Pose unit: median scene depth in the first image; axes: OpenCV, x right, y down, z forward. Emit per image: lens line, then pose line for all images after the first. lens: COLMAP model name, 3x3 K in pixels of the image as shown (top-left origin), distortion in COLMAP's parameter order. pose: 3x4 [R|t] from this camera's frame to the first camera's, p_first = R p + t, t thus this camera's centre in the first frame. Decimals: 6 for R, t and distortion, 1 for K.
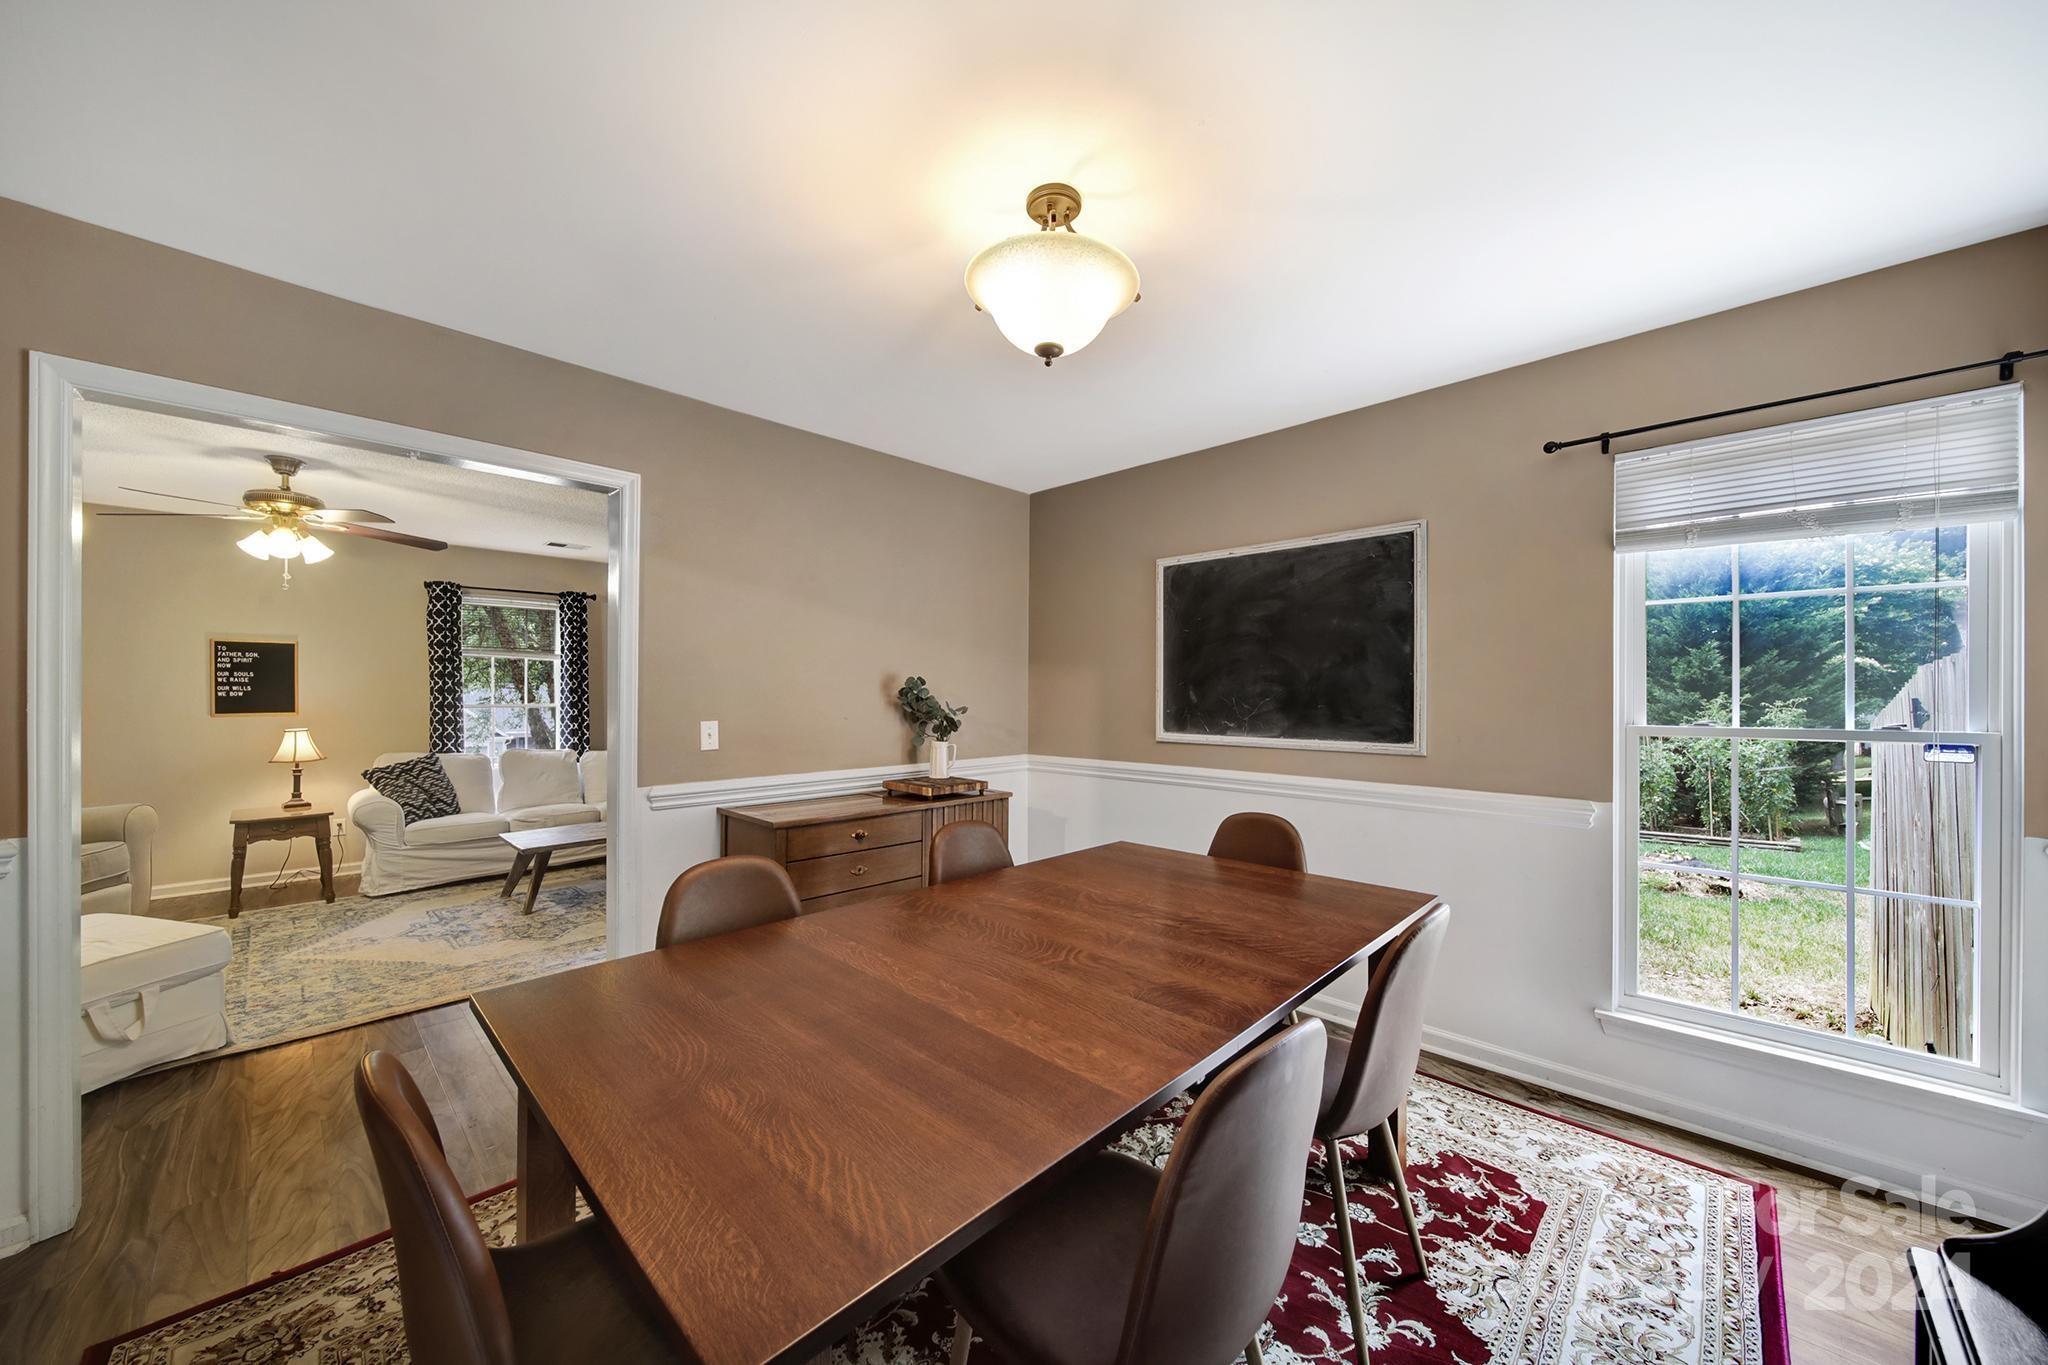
lens RADIAL K [[728.2, 0, 1023.5], [0, 728.2, 691.9], [0, 0, 1]] dist [-0.001032, -0.000155]
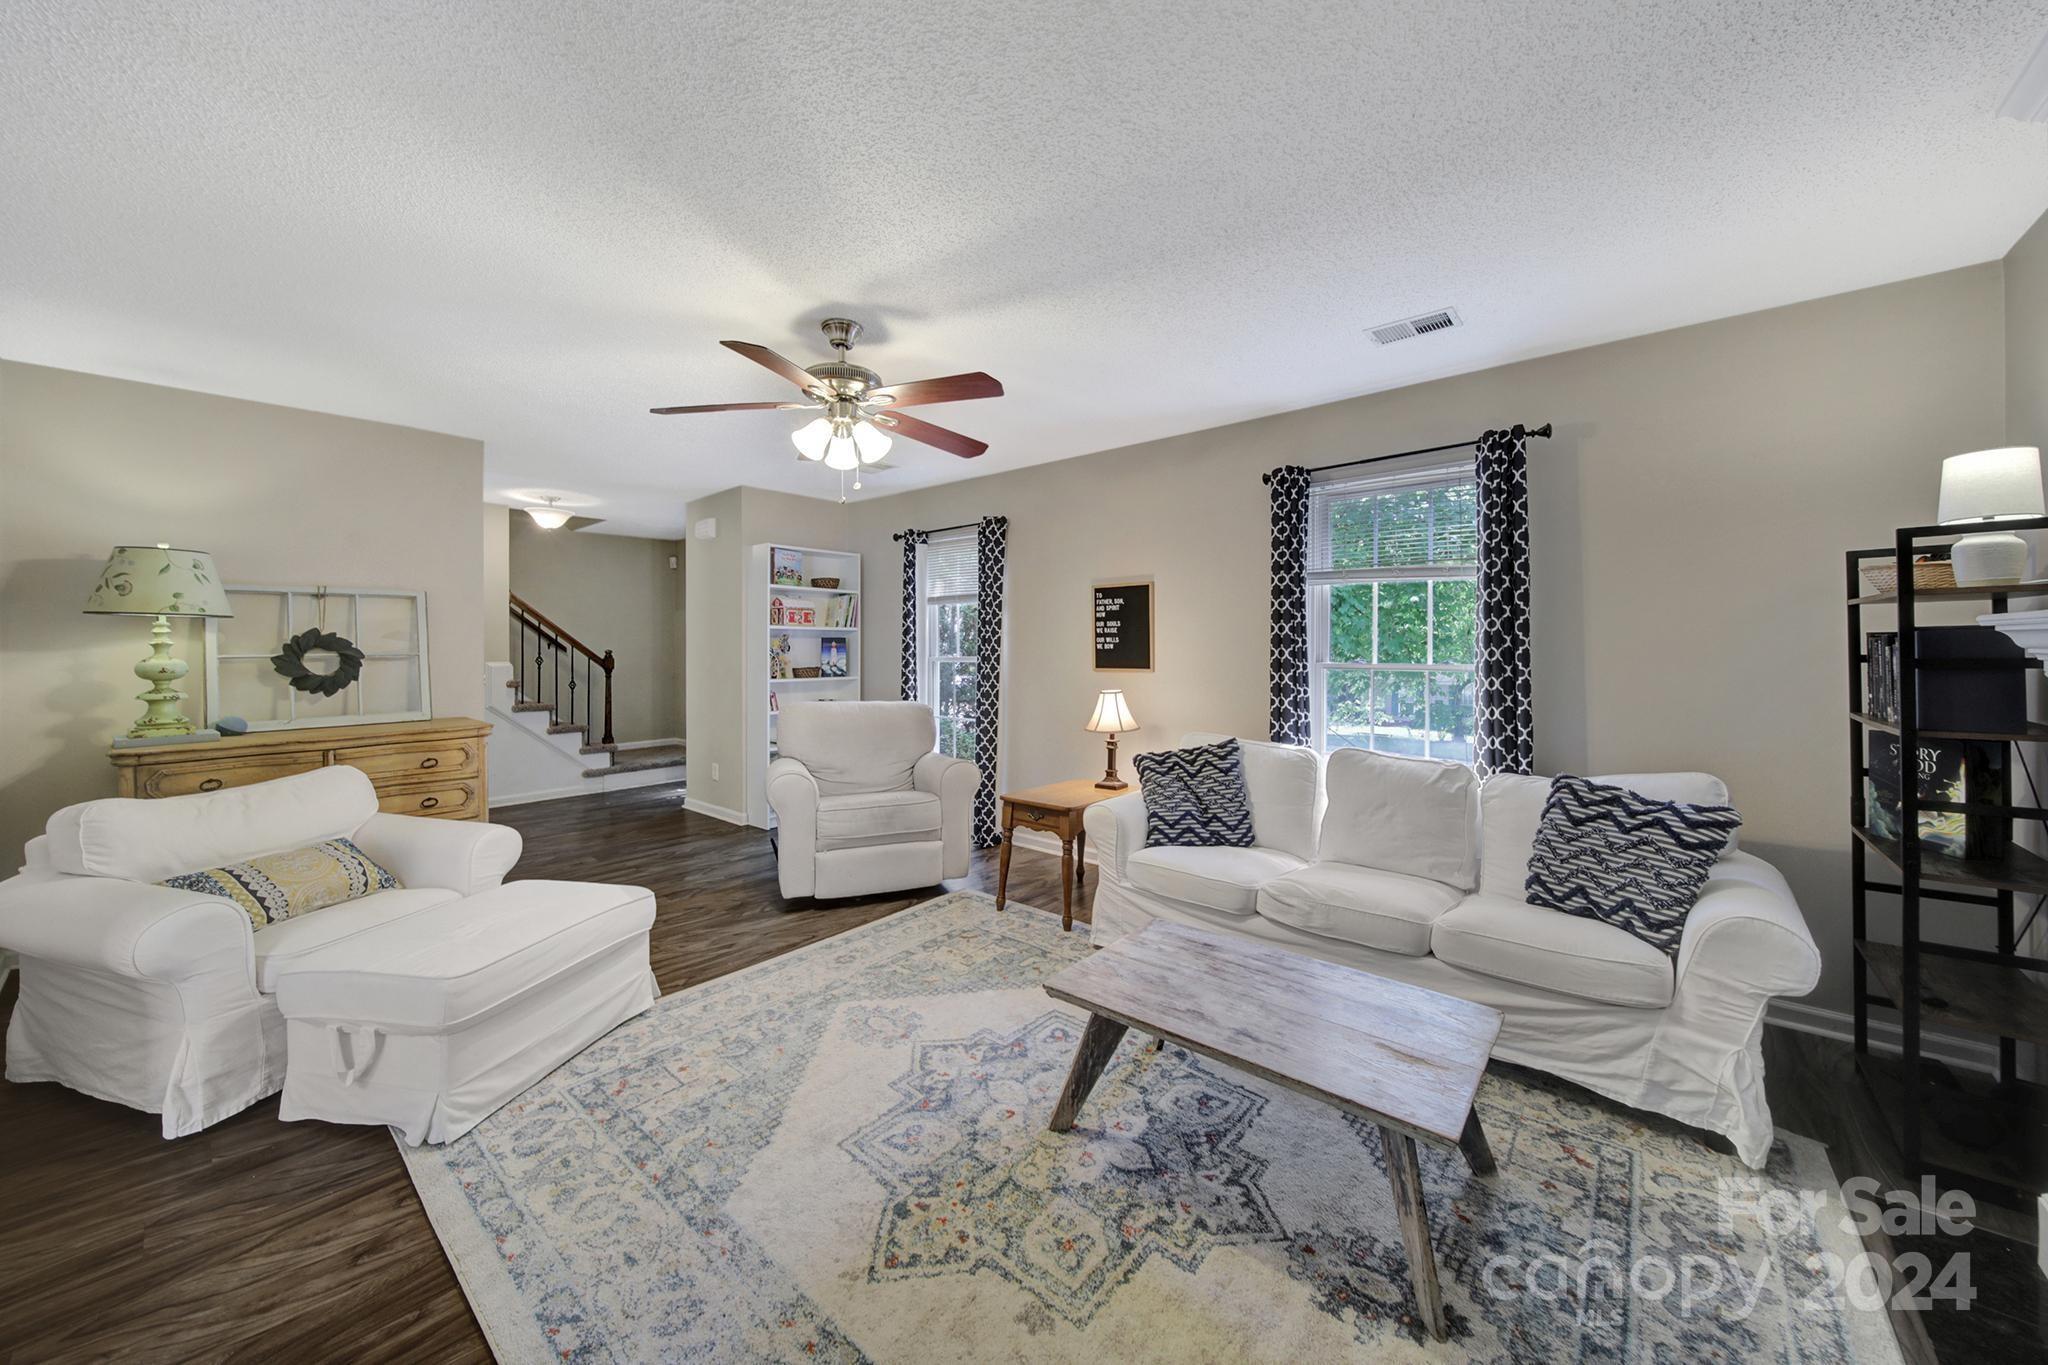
lens RADIAL K [[731.5, 0, 1017.0], [0, 731.5, 656.4], [0, 0, 1]] dist [-0.001023, -0.000142]
pose [[0.058521, 0.011789, -0.998217, -0.206143], [0.001229, 0.999929, 0.011881, 0.004317], [0.998285, -0.001922, 0.058502, 0.846647]]
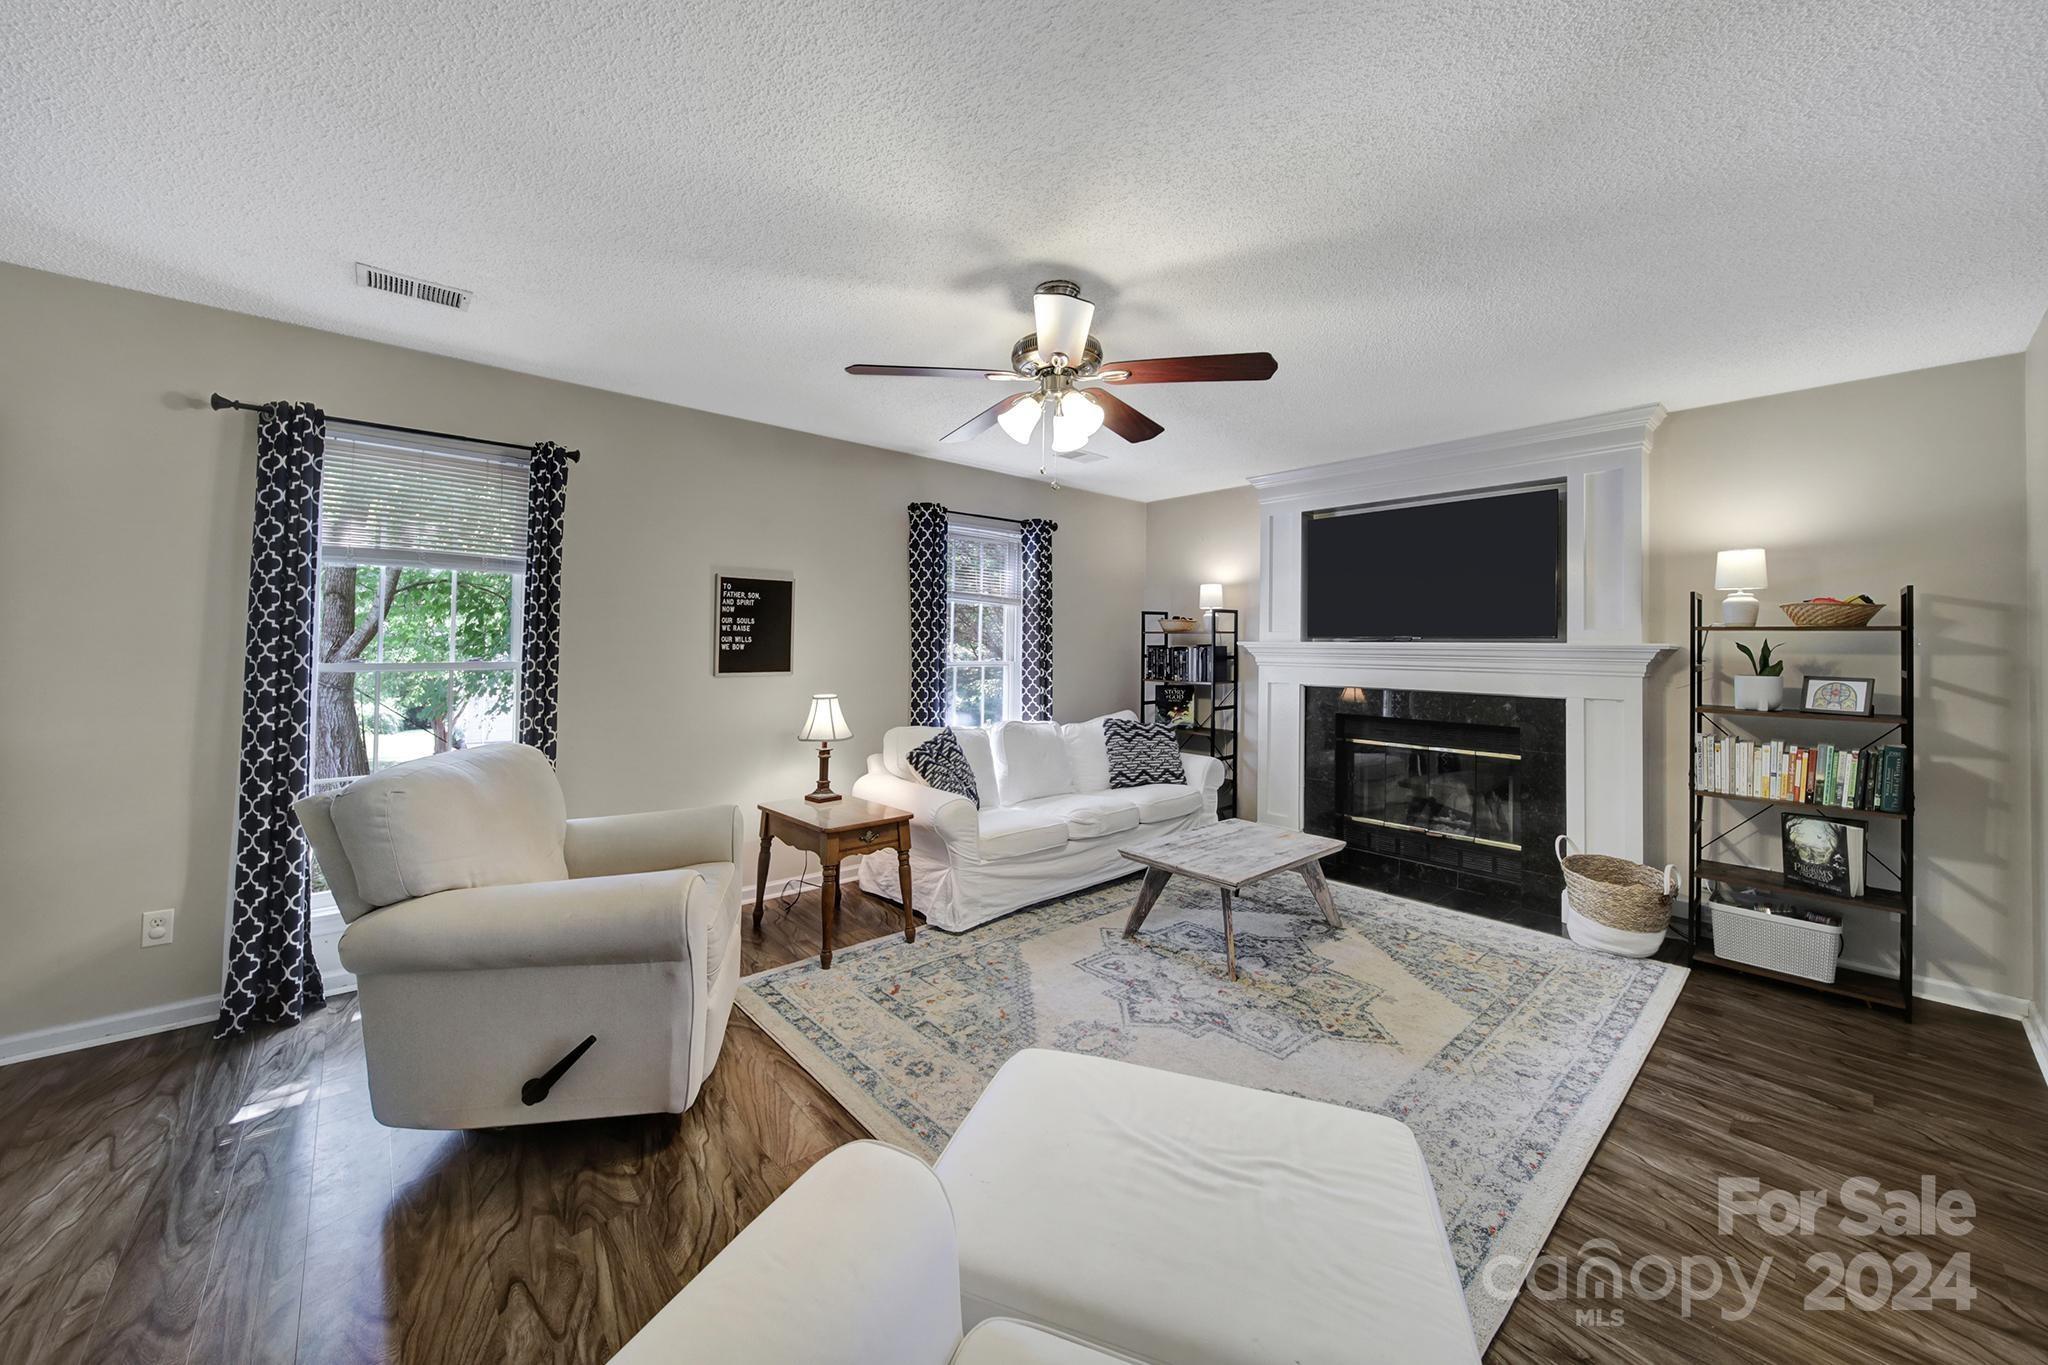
lens RADIAL K [[735.5, 0, 1006.1], [0, 735.5, 645.1], [0, 0, 1]] dist [-0.002051, -0.000081]
pose [[0.995804, 0.009984, -0.090963, -0.744898], [-0.010229, 0.999945, -0.002231, -0.000210], [0.090936, 0.003152, 0.995852, 0.267526]]
